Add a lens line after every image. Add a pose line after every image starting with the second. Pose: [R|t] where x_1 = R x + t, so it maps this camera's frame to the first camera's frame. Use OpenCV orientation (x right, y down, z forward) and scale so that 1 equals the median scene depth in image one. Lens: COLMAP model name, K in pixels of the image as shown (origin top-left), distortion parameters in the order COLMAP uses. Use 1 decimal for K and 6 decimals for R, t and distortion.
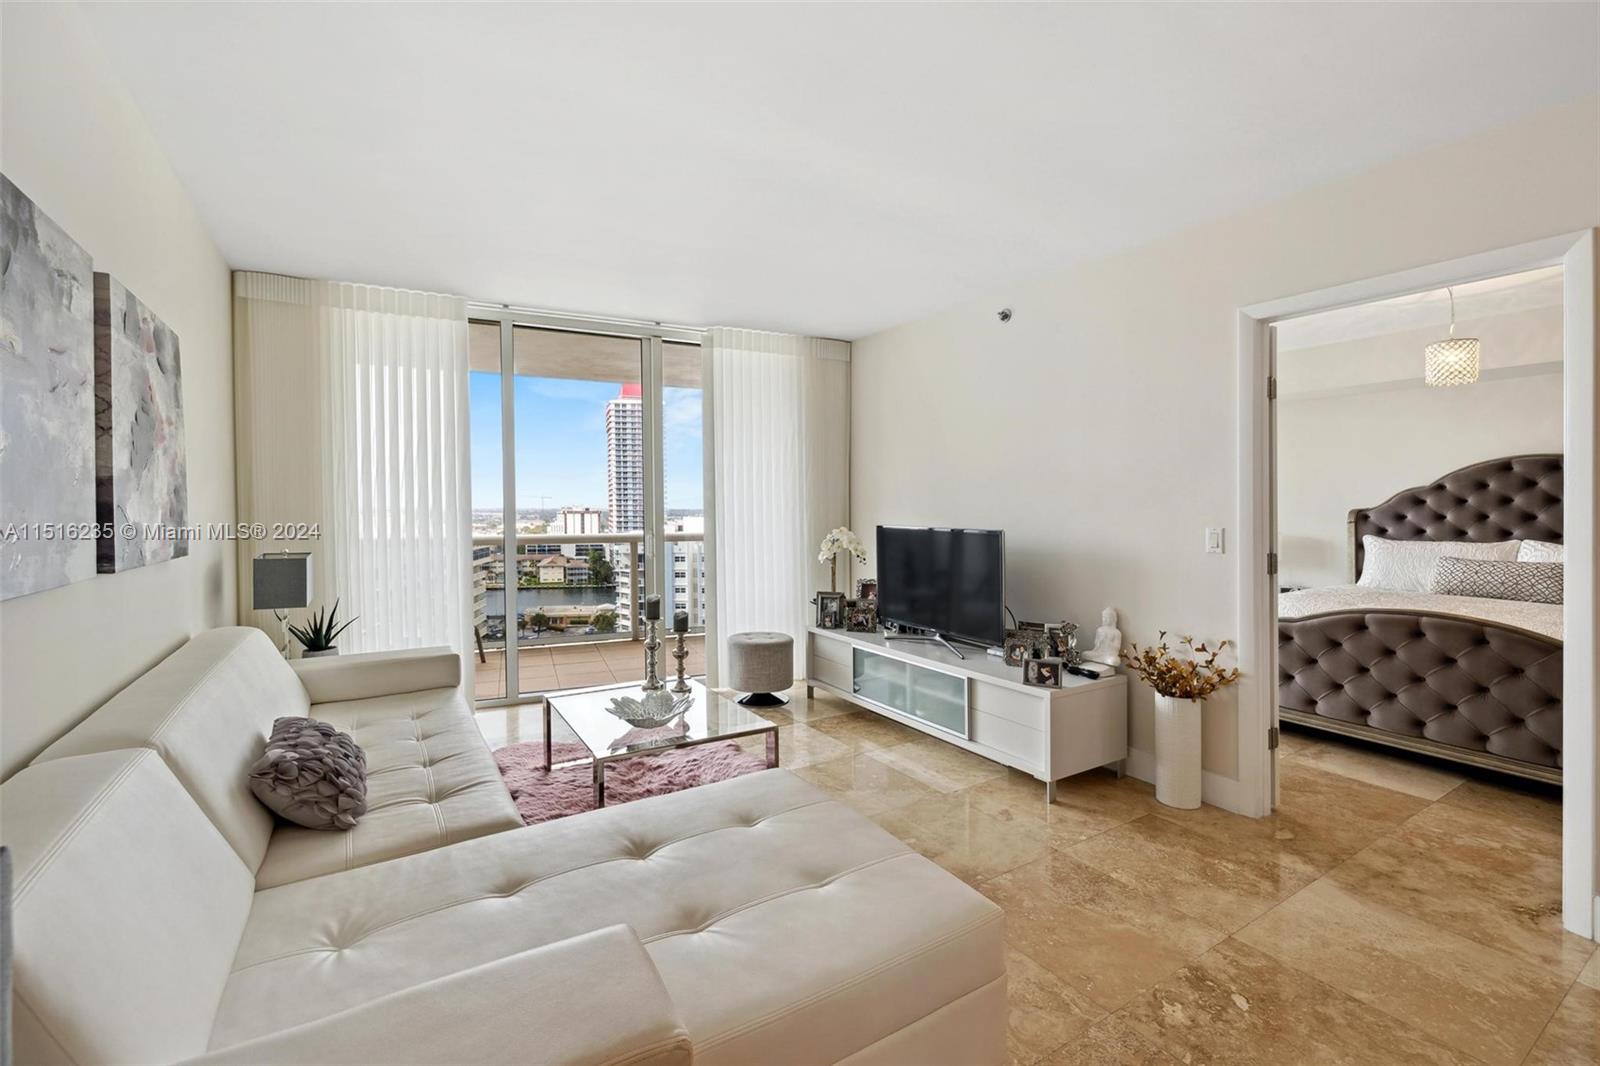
lens RADIAL K [[680.7, 0, 800.0], [0, 680.7, 533.0], [0, 0, 1]] dist [0.001269, 0.000189]
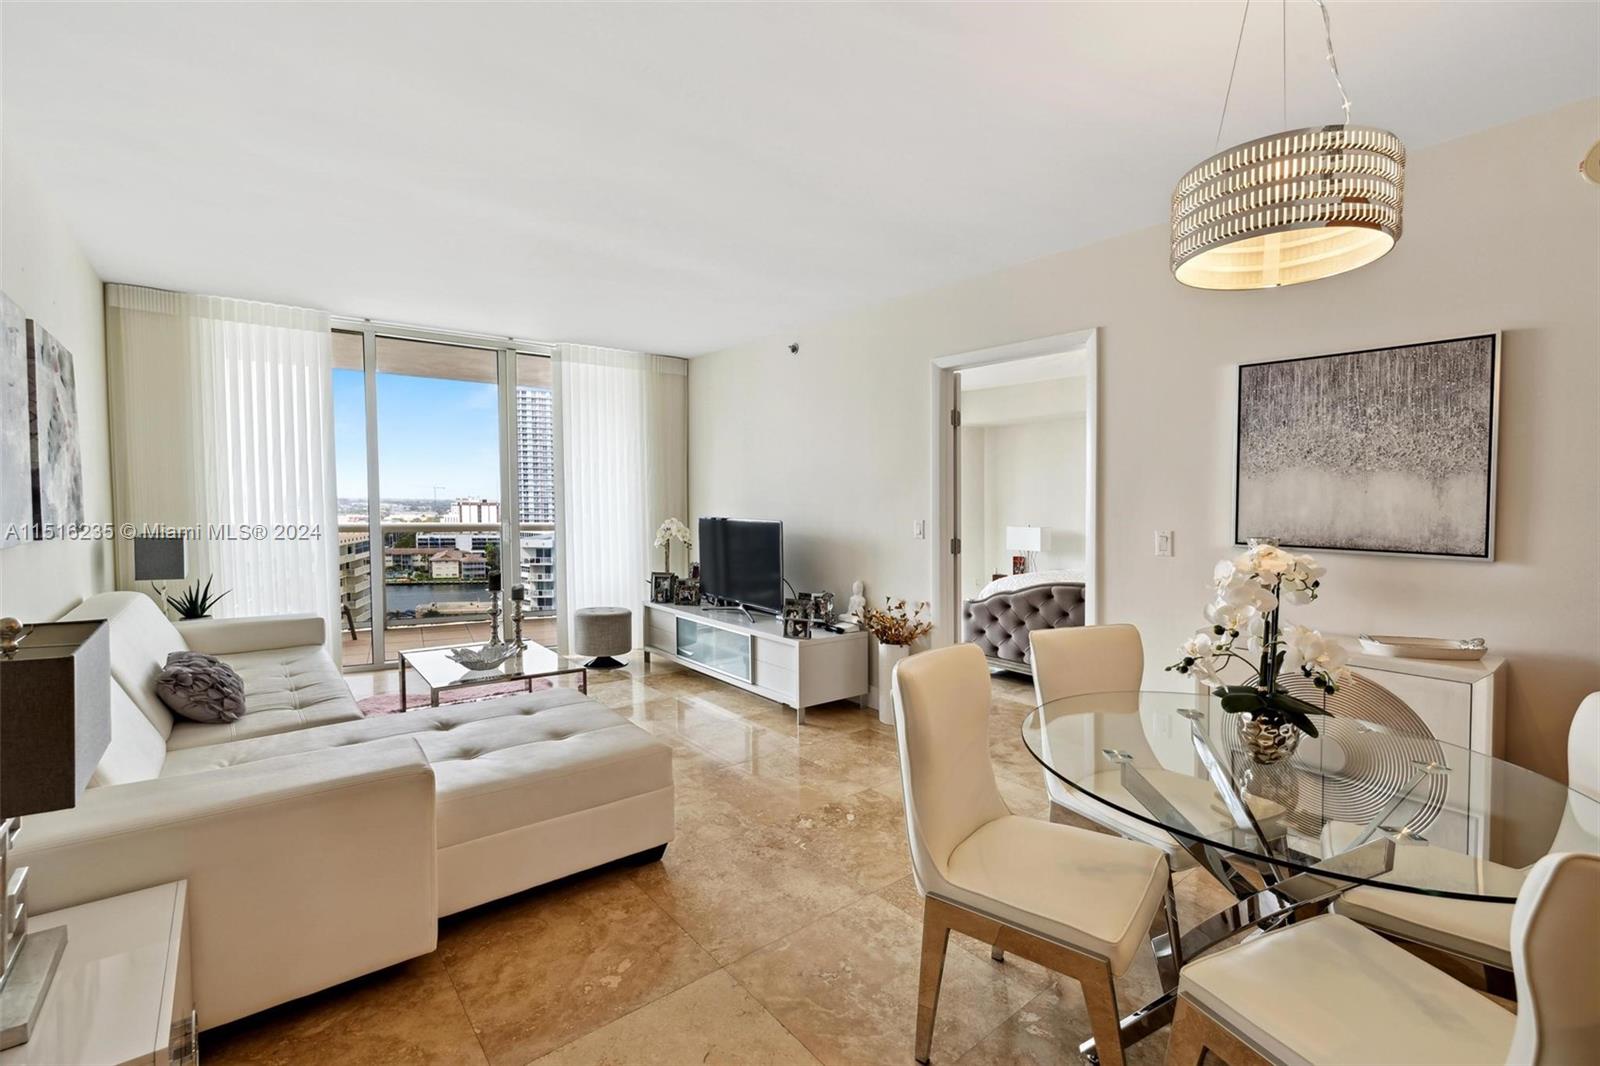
lens RADIAL K [[684.9, 0, 795.2], [0, 684.9, 552.5], [0, 0, 1]] dist [0.000662, 0.000058]
pose [[0.992567, 0.006142, 0.121543, 0.164969], [-0.010334, 0.999372, 0.033891, 0.011067], [-0.121258, -0.034895, 0.992007, -0.276248]]
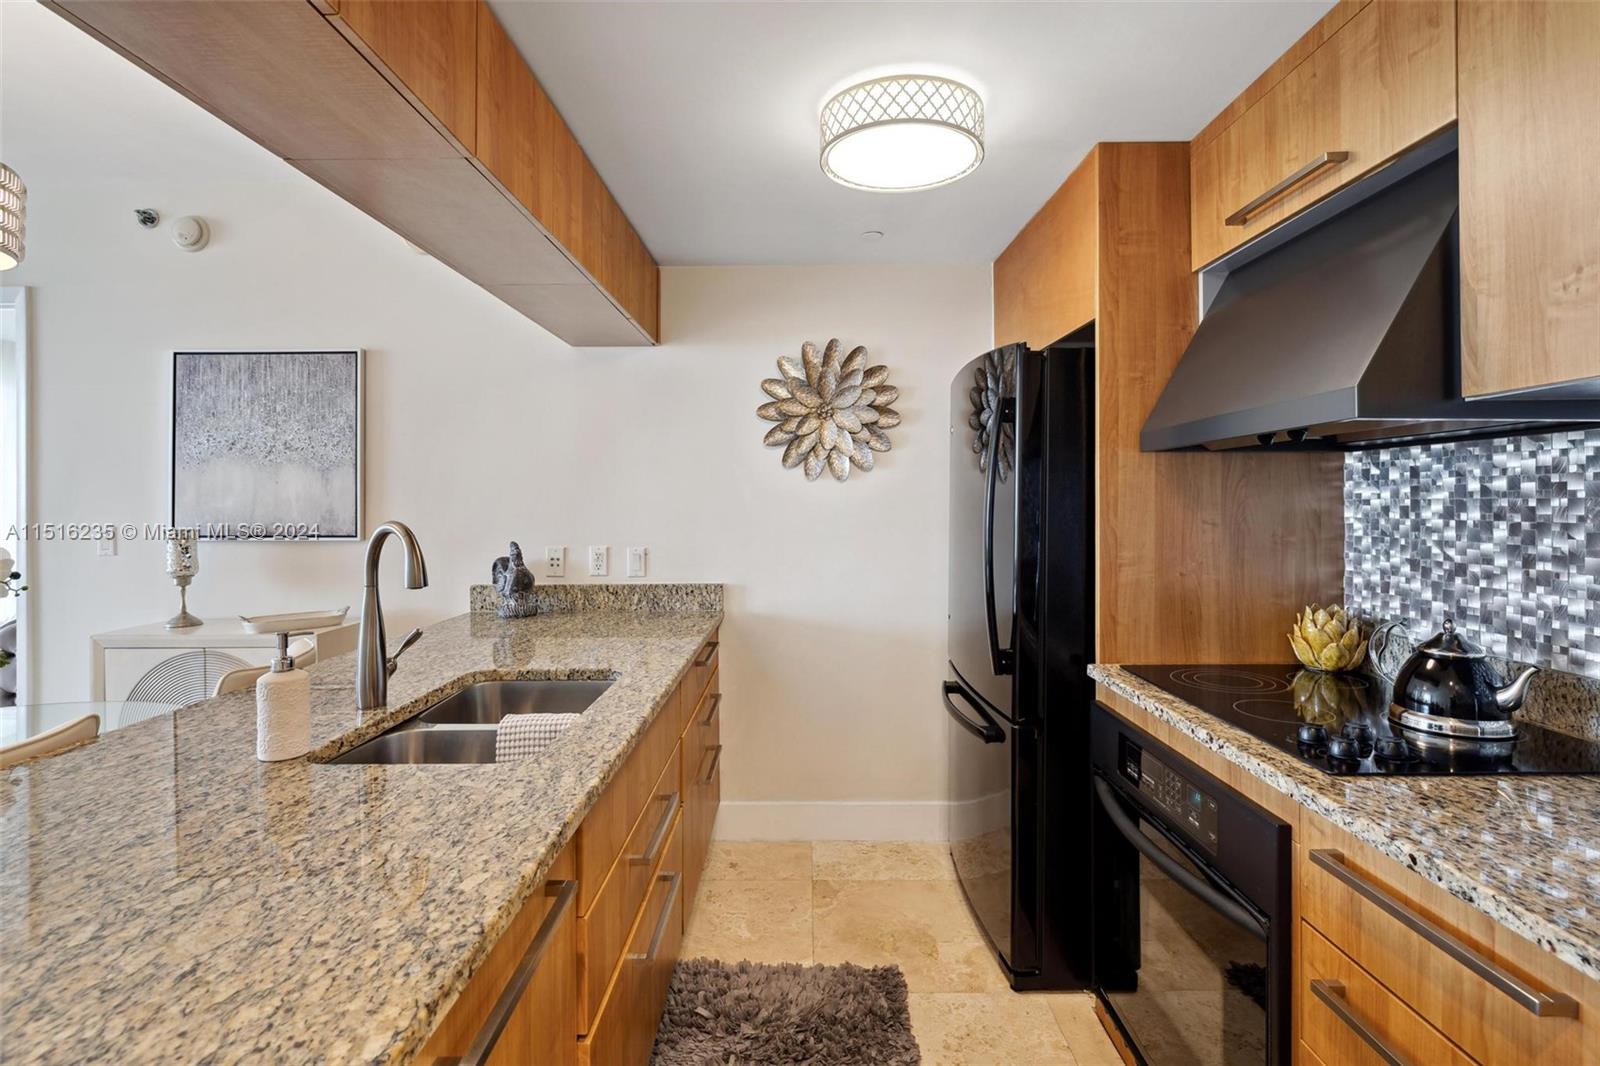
lens RADIAL K [[766.0, 0, 800.0], [0, 766.0, 500.6], [0, 0, 1]] dist [-0.005780, 0.001474]
pose [[0.546203, -0.007941, 0.837615, 0.437078], [0.039270, 0.999098, -0.016135, 0.023023], [-0.836732, 0.041706, 0.546023, -0.590081]]
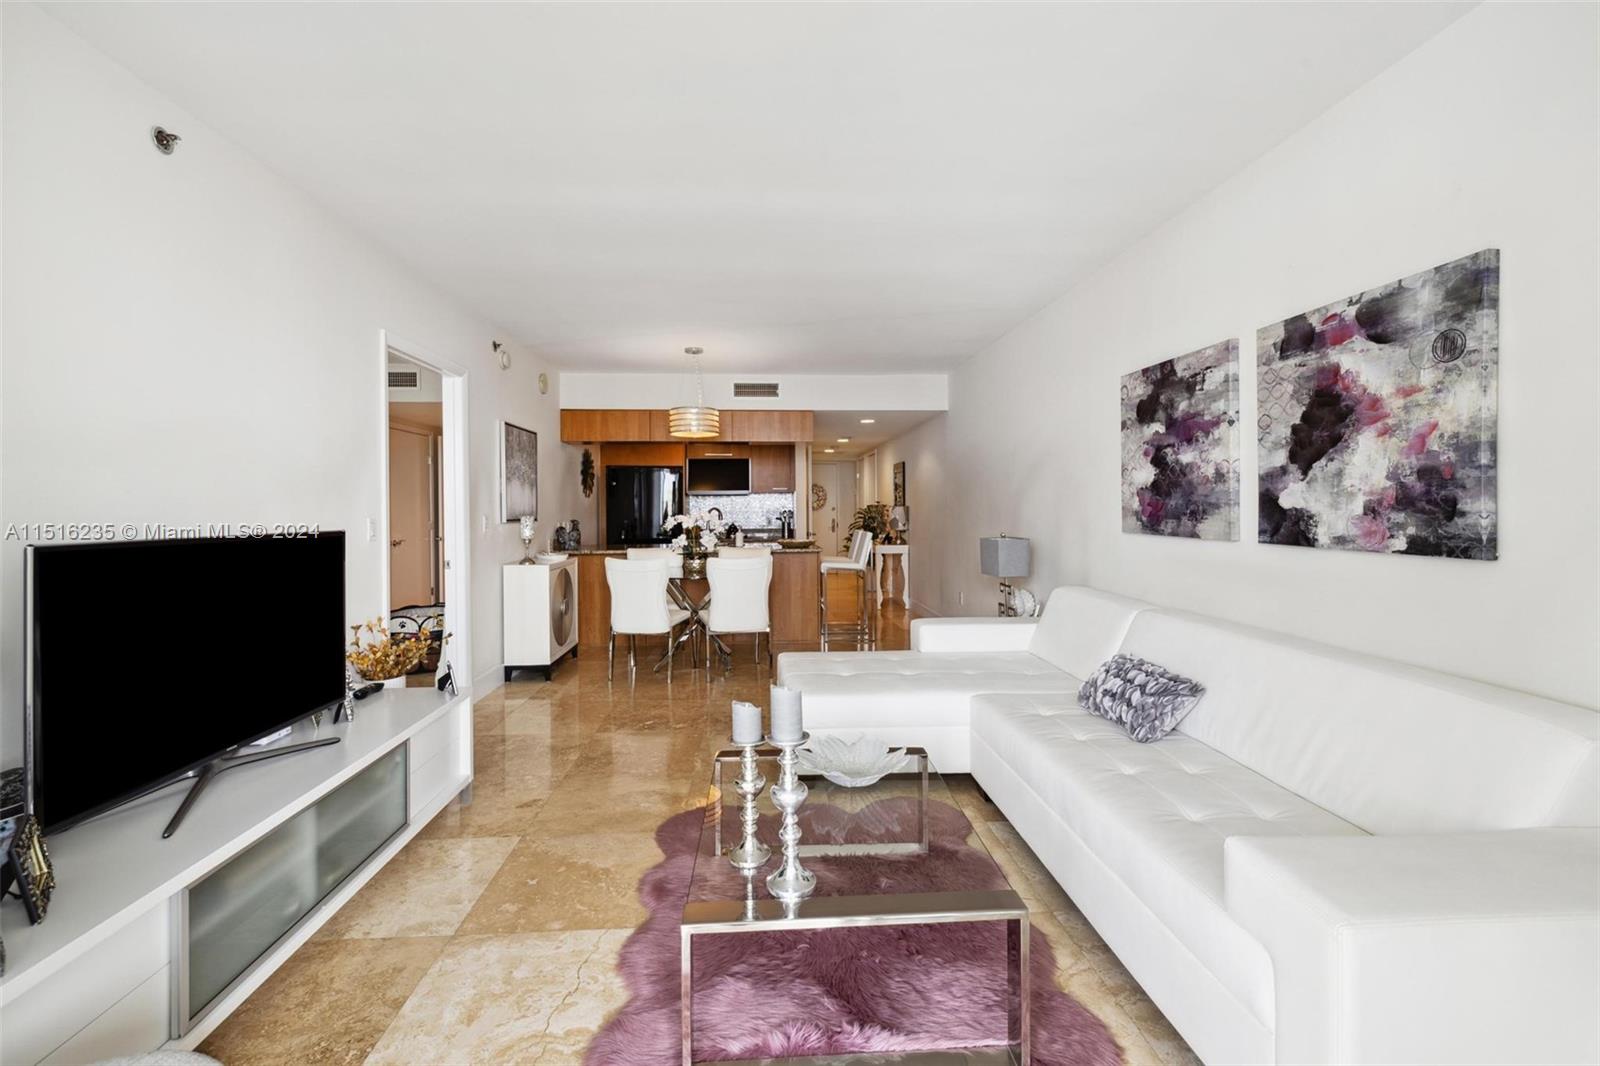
lens RADIAL K [[672.3, 0, 794.1], [0, 672.3, 526.9], [0, 0, 1]] dist [0.000220, 0.000047]
pose [[-0.873532, -0.011832, 0.486622, -0.427904], [0.022239, 0.997691, 0.064179, -0.042594], [-0.486258, 0.066884, -0.871252, 1.354508]]
